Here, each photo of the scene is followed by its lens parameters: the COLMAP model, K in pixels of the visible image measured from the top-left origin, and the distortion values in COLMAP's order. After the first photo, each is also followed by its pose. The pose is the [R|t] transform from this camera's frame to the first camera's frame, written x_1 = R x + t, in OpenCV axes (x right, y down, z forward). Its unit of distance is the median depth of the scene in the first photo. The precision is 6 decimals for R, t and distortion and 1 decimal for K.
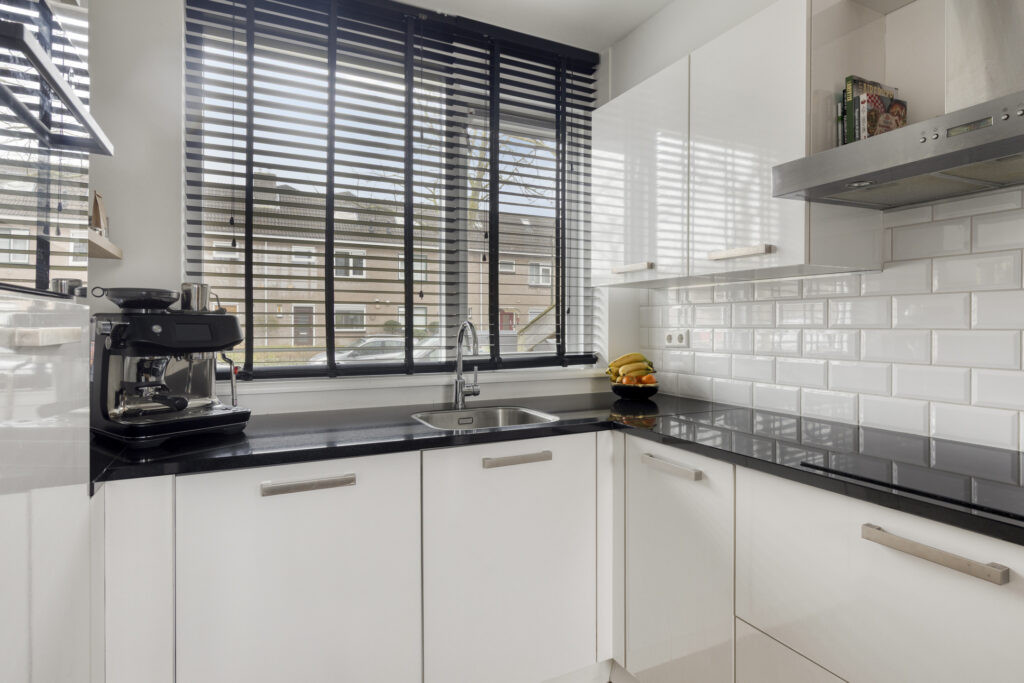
lens RADIAL K [[574.6, 0, 515.9], [0, 574.6, 326.2], [0, 0, 1]] dist [-0.002747, -0.000741]
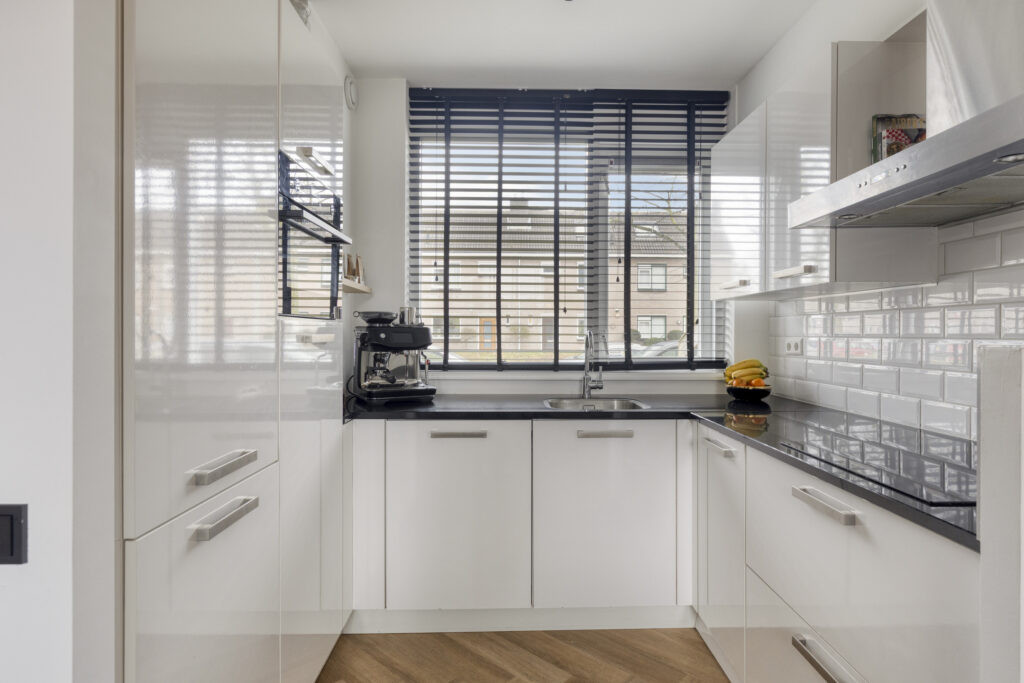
lens RADIAL K [[574.6, 0, 492.0], [0, 574.6, 335.9], [0, 0, 1]] dist [-0.002747, -0.000741]
pose [[0.889585, 0.004274, -0.456750, 0.296426], [-0.003339, 0.999990, 0.002855, -0.000187], [0.456757, -0.001015, 0.889591, -0.244773]]
